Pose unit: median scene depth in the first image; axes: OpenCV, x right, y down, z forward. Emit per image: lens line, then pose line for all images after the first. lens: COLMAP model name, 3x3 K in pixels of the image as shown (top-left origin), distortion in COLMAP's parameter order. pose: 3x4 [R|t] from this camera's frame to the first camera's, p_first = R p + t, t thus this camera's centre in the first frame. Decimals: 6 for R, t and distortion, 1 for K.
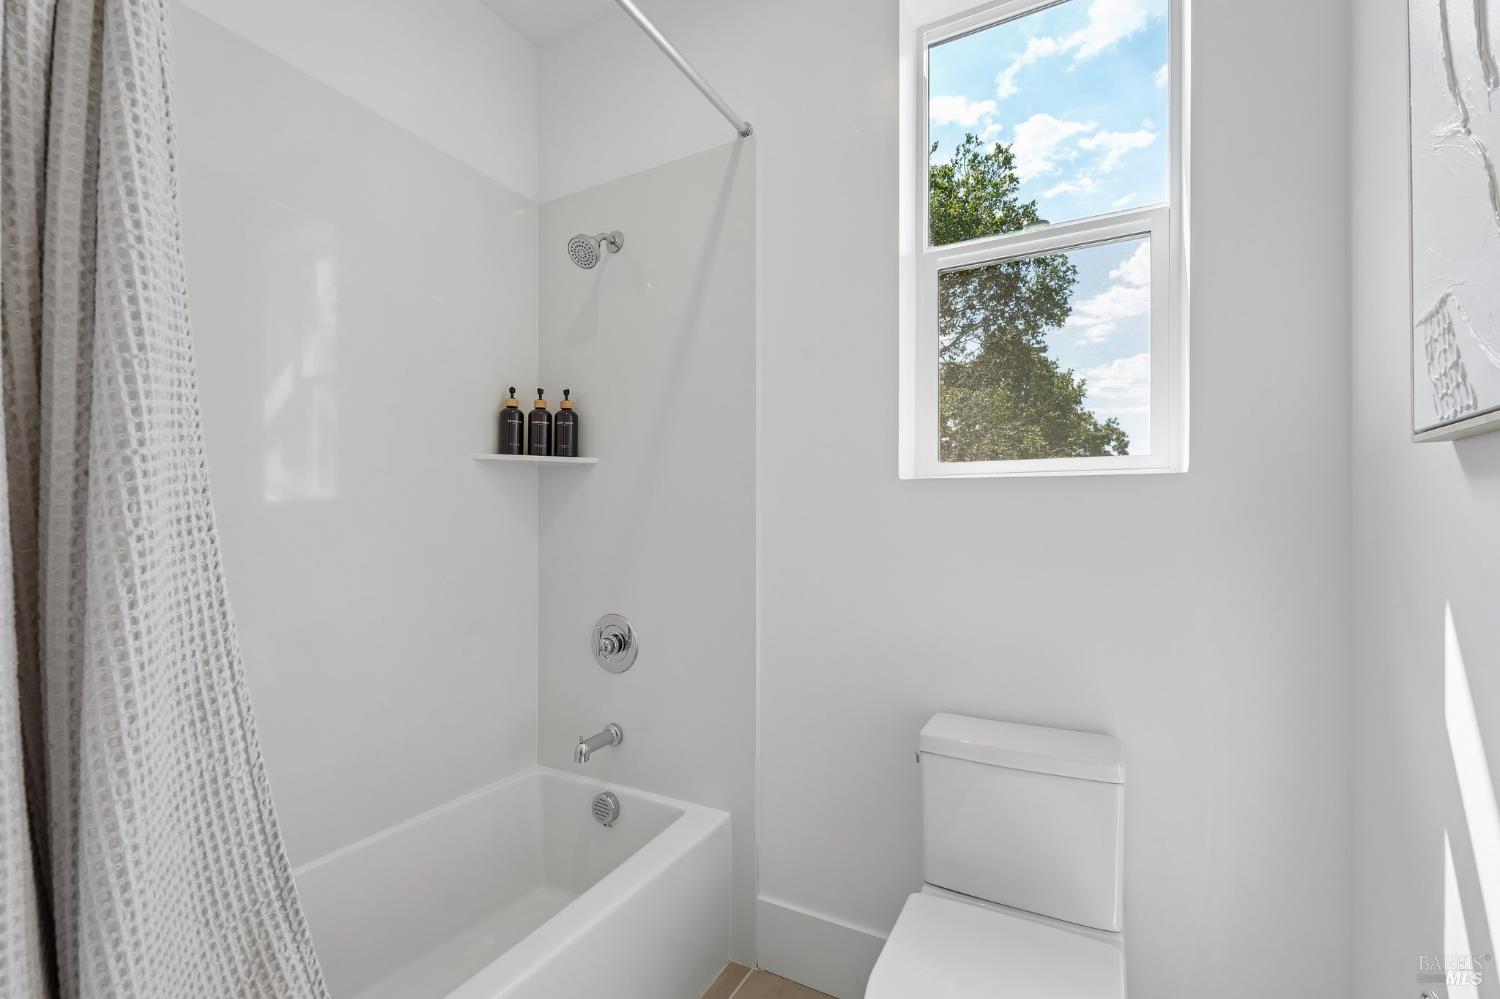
lens RADIAL K [[655.7, 0, 750.0], [0, 655.7, 499.5], [0, 0, 1]] dist [0.015126, -0.000054]
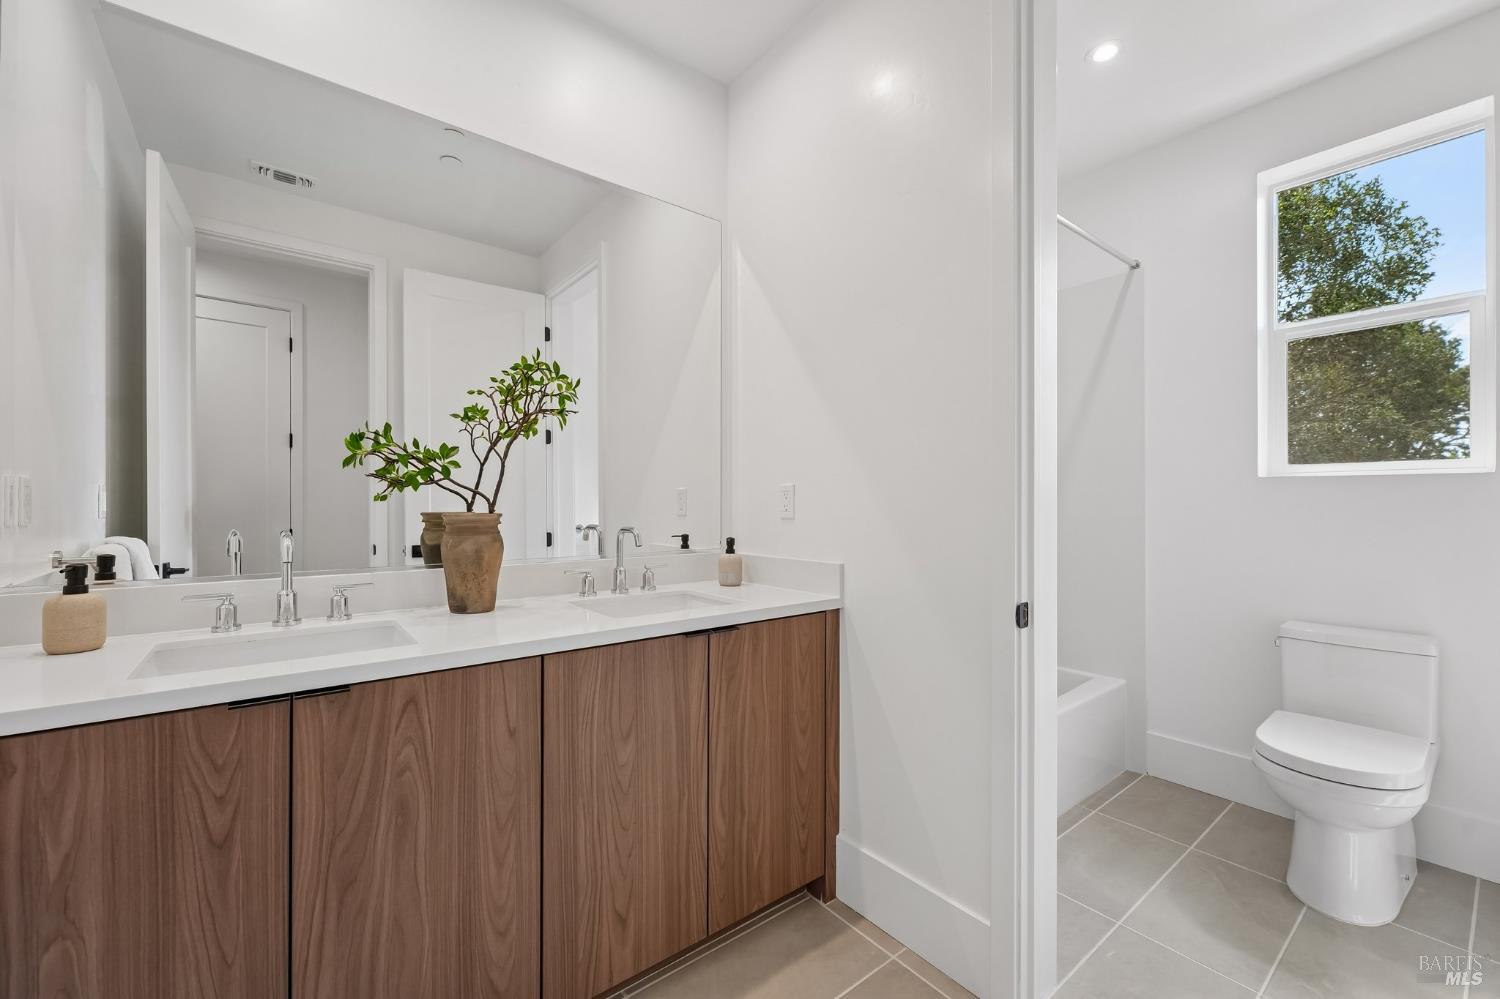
lens RADIAL K [[605.6, 0, 740.7], [0, 605.6, 500.2], [0, 0, 1]] dist [-0.001973, -0.000158]
pose [[0.916229, -0.011852, -0.400479, -0.308301], [0.021544, 0.999574, 0.019707, -0.028374], [0.400075, -0.026684, 0.916094, -0.779356]]
